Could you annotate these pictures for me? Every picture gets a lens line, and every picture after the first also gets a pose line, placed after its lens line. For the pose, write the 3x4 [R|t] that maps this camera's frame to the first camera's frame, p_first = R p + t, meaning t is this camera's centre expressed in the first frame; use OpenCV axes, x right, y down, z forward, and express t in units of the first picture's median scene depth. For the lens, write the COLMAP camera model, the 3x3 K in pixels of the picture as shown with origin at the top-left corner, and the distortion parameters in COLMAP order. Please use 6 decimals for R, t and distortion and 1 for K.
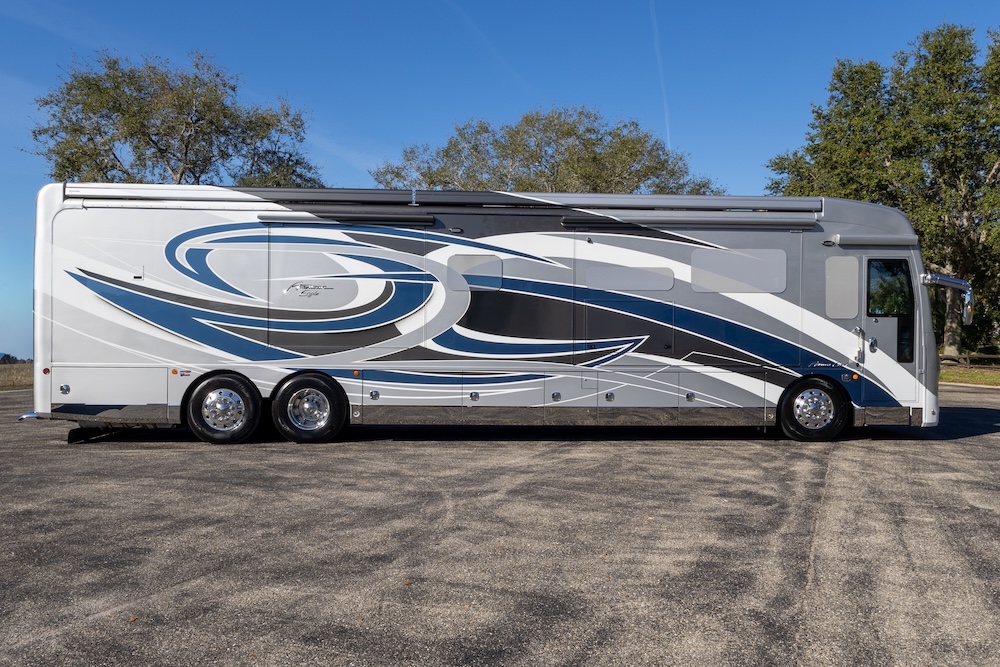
lens RADIAL K [[851.8, 0, 446.8], [0, 851.8, 388.0], [0, 0, 1]] dist [0.011140, 0.000281]
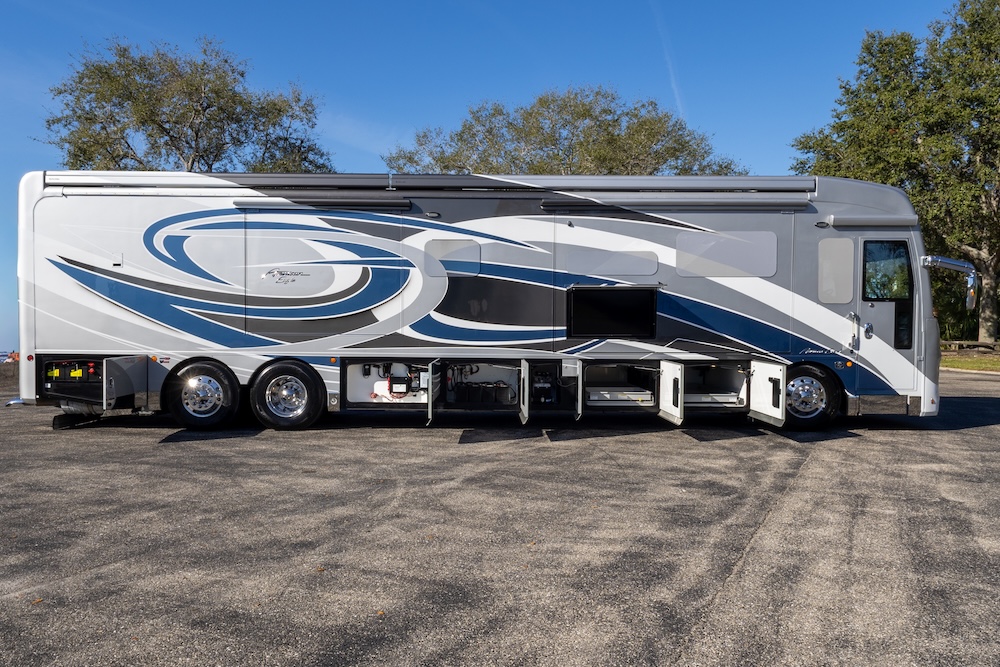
lens RADIAL K [[851.8, 0, 531.8], [0, 851.8, 406.8], [0, 0, 1]] dist [0.011140, 0.000281]
pose [[0.998203, 0.003221, -0.059838, 0.185180], [-0.001274, 0.999470, 0.032536, 0.004246], [0.059911, -0.032401, 0.997678, 0.018761]]
